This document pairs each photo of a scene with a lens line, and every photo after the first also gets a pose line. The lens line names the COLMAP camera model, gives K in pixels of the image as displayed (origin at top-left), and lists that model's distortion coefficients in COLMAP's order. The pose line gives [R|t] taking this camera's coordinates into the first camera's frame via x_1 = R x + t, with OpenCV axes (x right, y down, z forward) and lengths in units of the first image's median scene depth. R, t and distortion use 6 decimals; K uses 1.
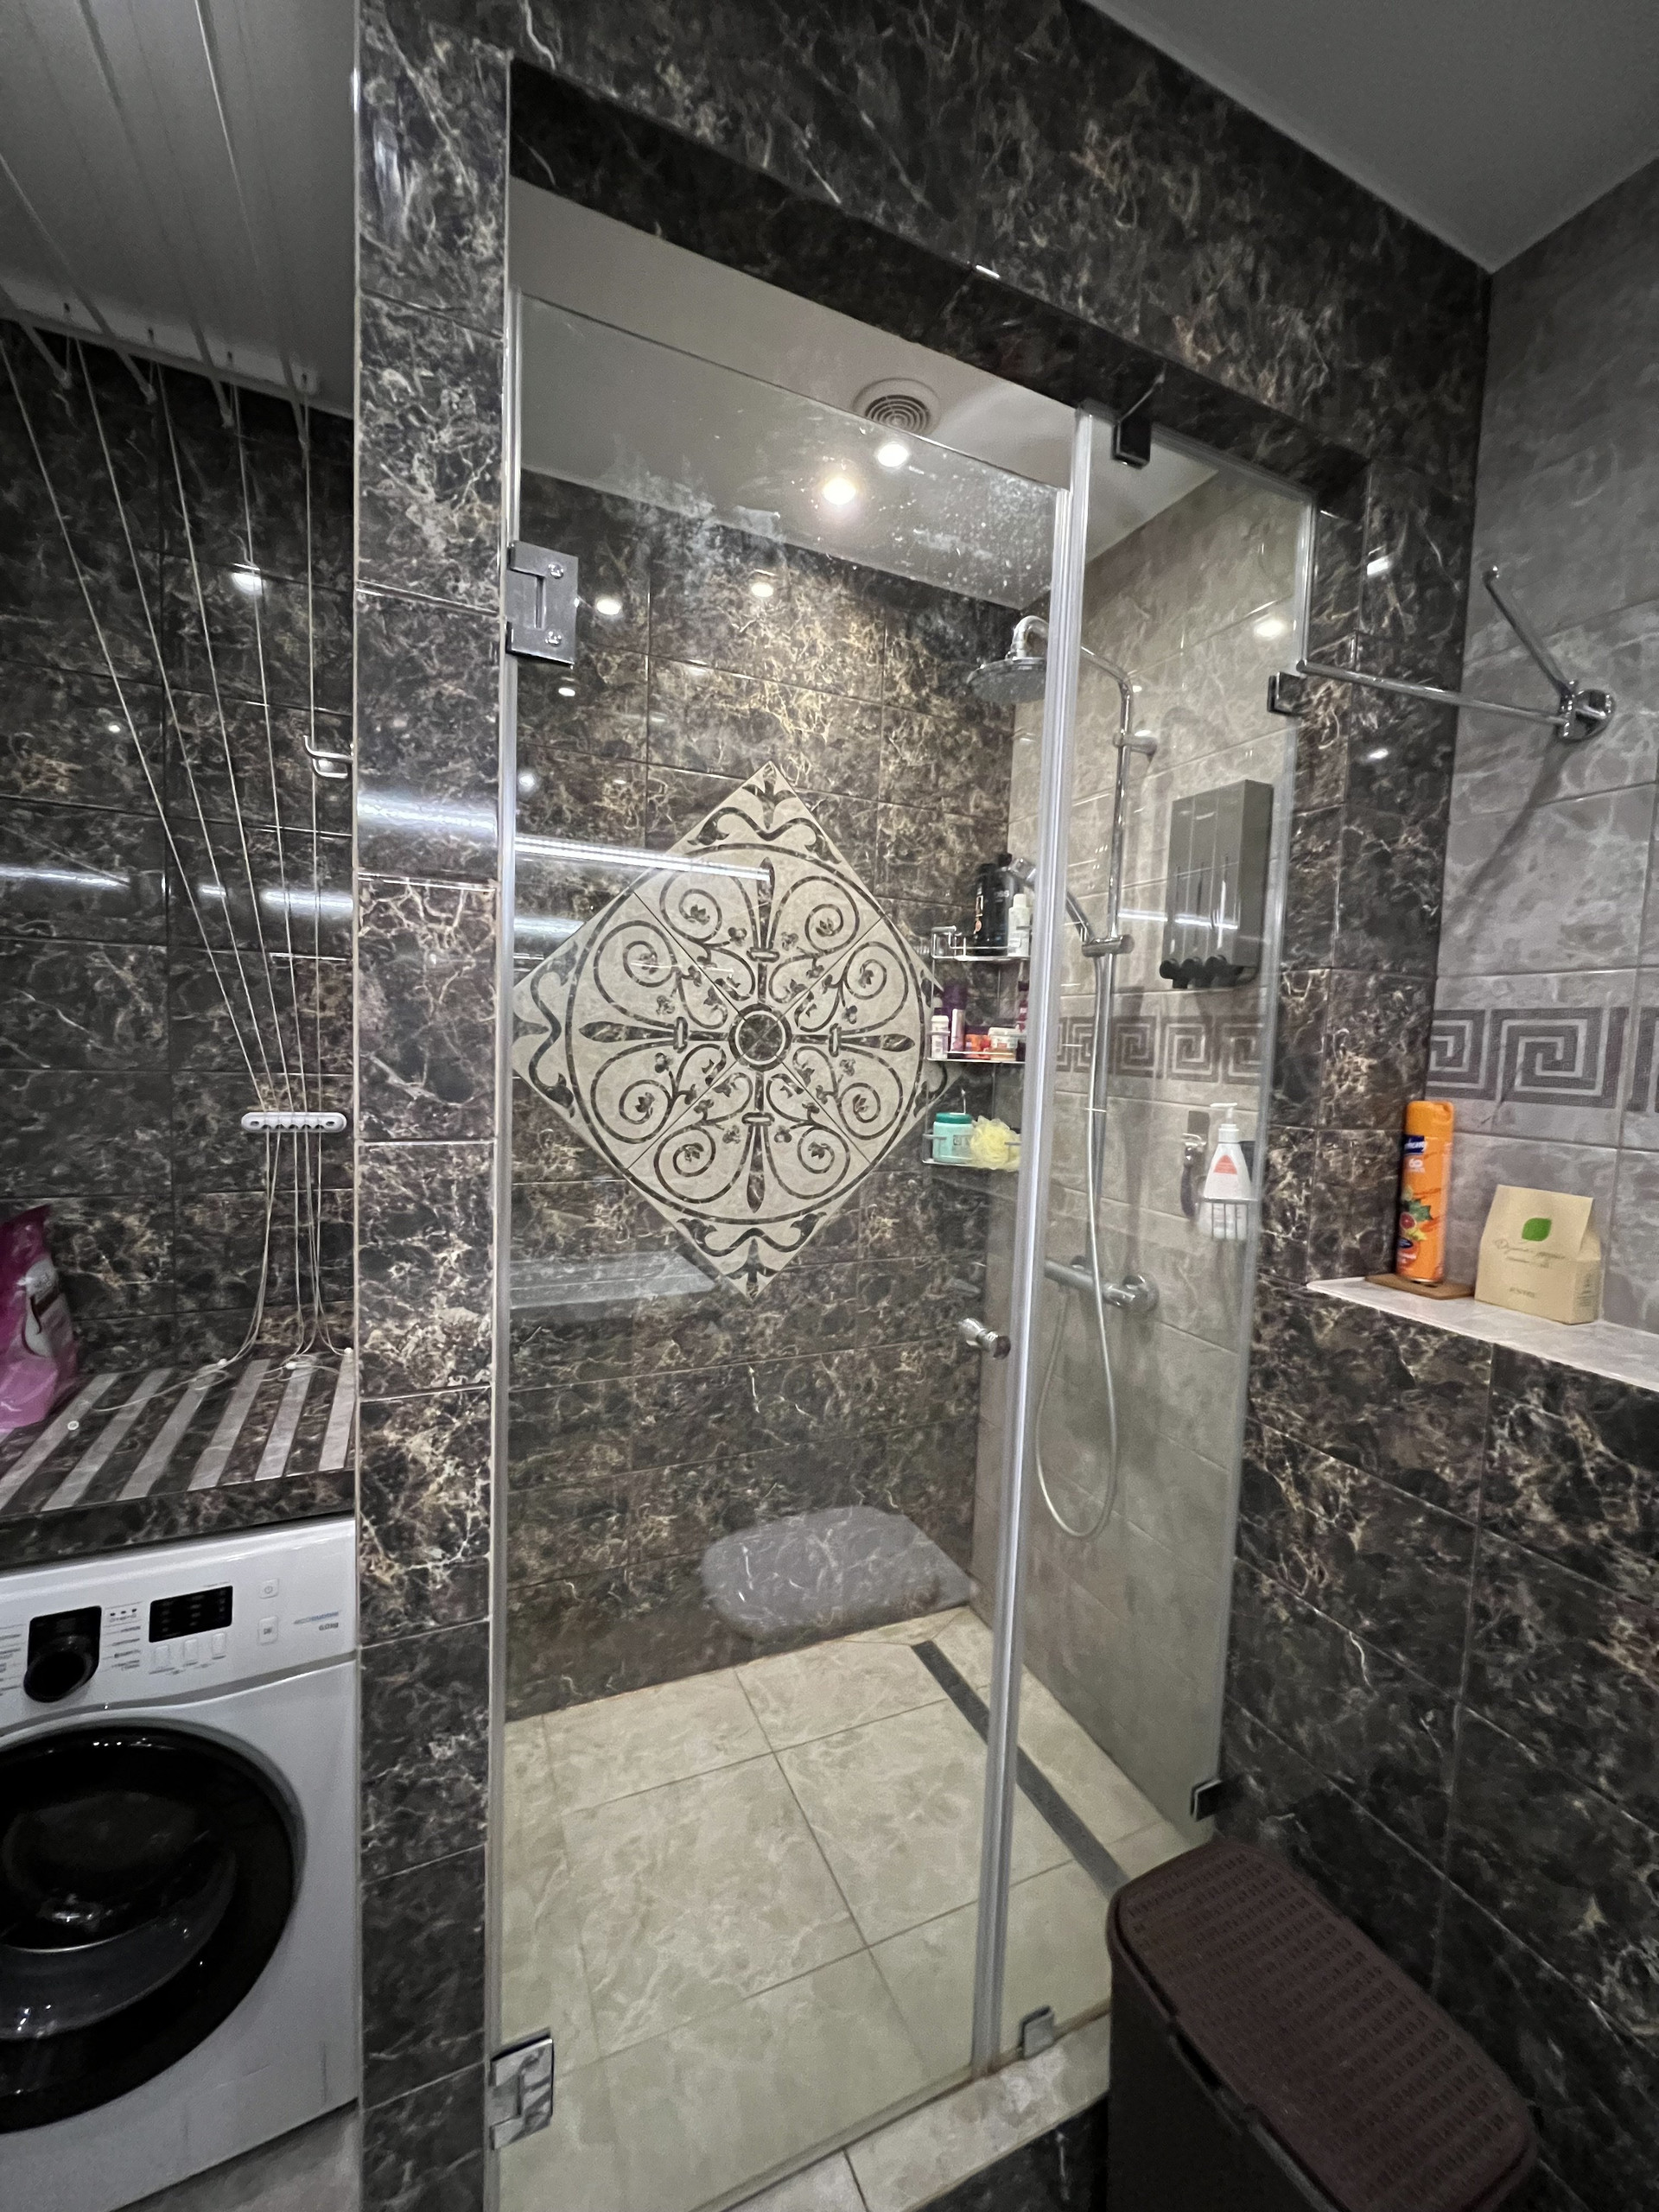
lens RADIAL K [[884.7, 0, 828.9], [0, 884.7, 1107.0], [0, 0, 1]] dist [-0.001816, 0.000347]
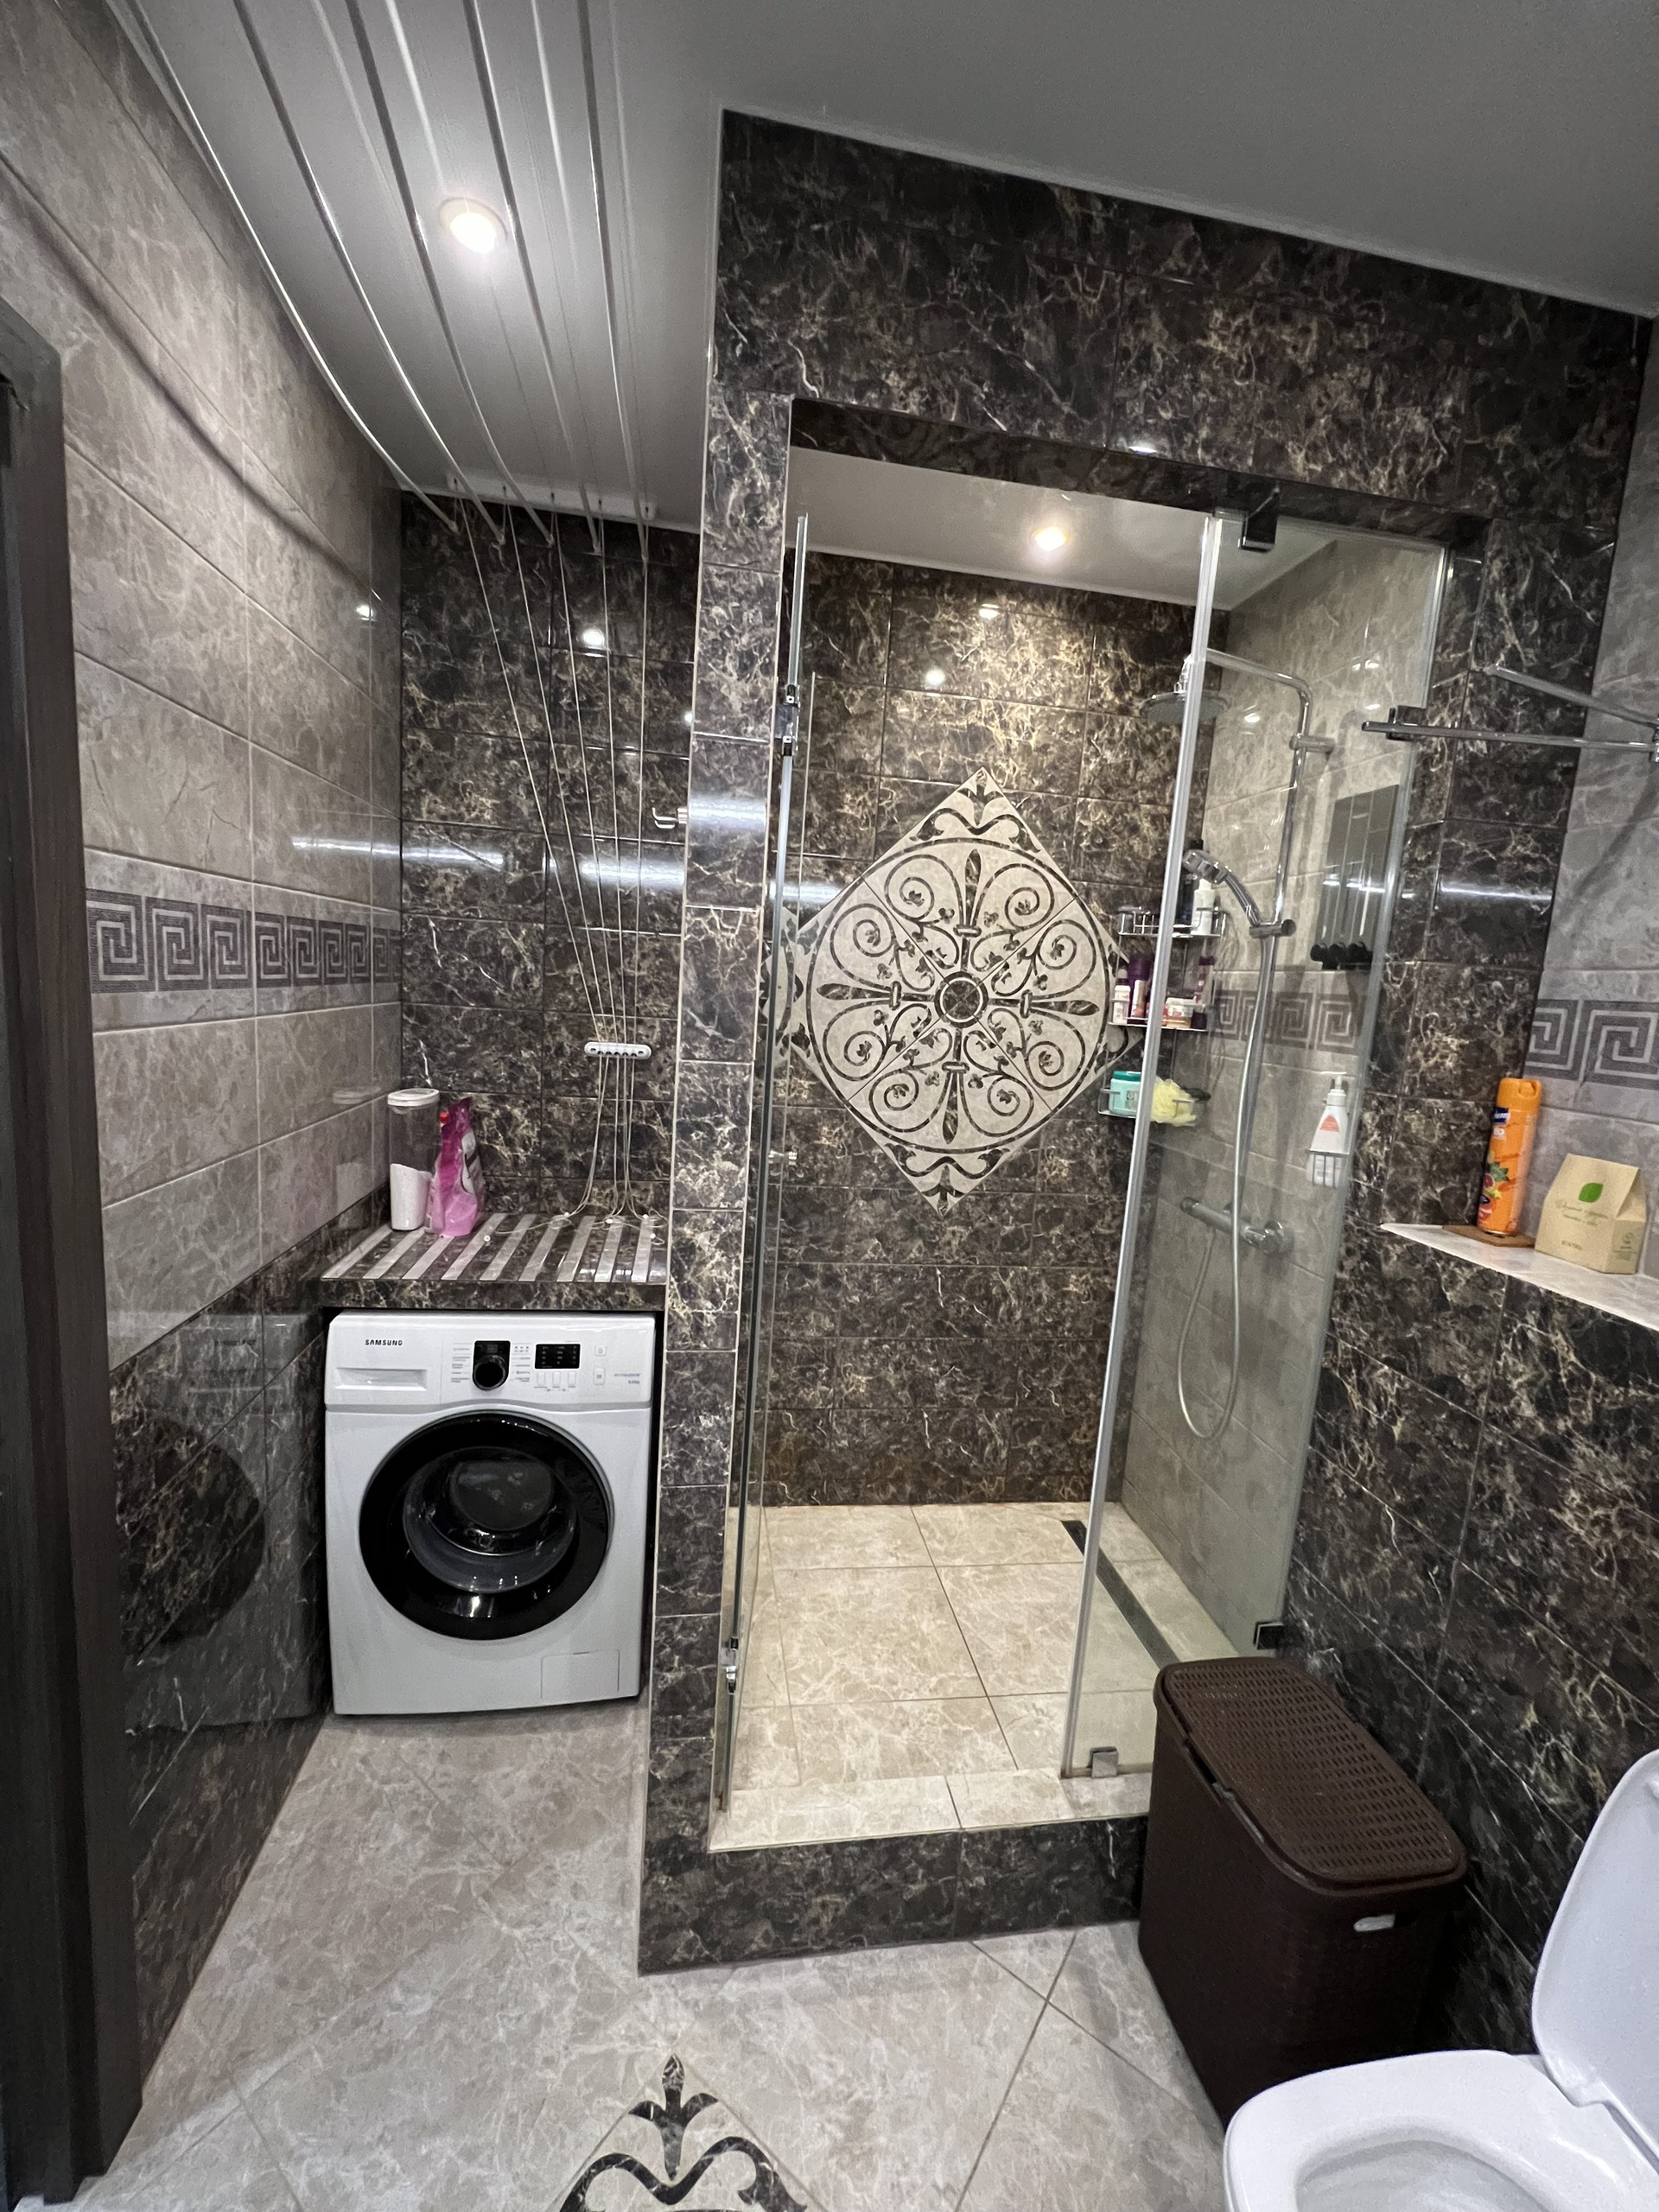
lens RADIAL K [[884.7, 0, 827.1], [0, 884.7, 1106.9], [0, 0, 1]] dist [-0.001816, 0.000347]
pose [[0.961371, 0.065459, -0.267360, 0.103848], [-0.051593, 0.996949, 0.058572, 0.007763], [0.270379, -0.042516, 0.961815, -0.283667]]
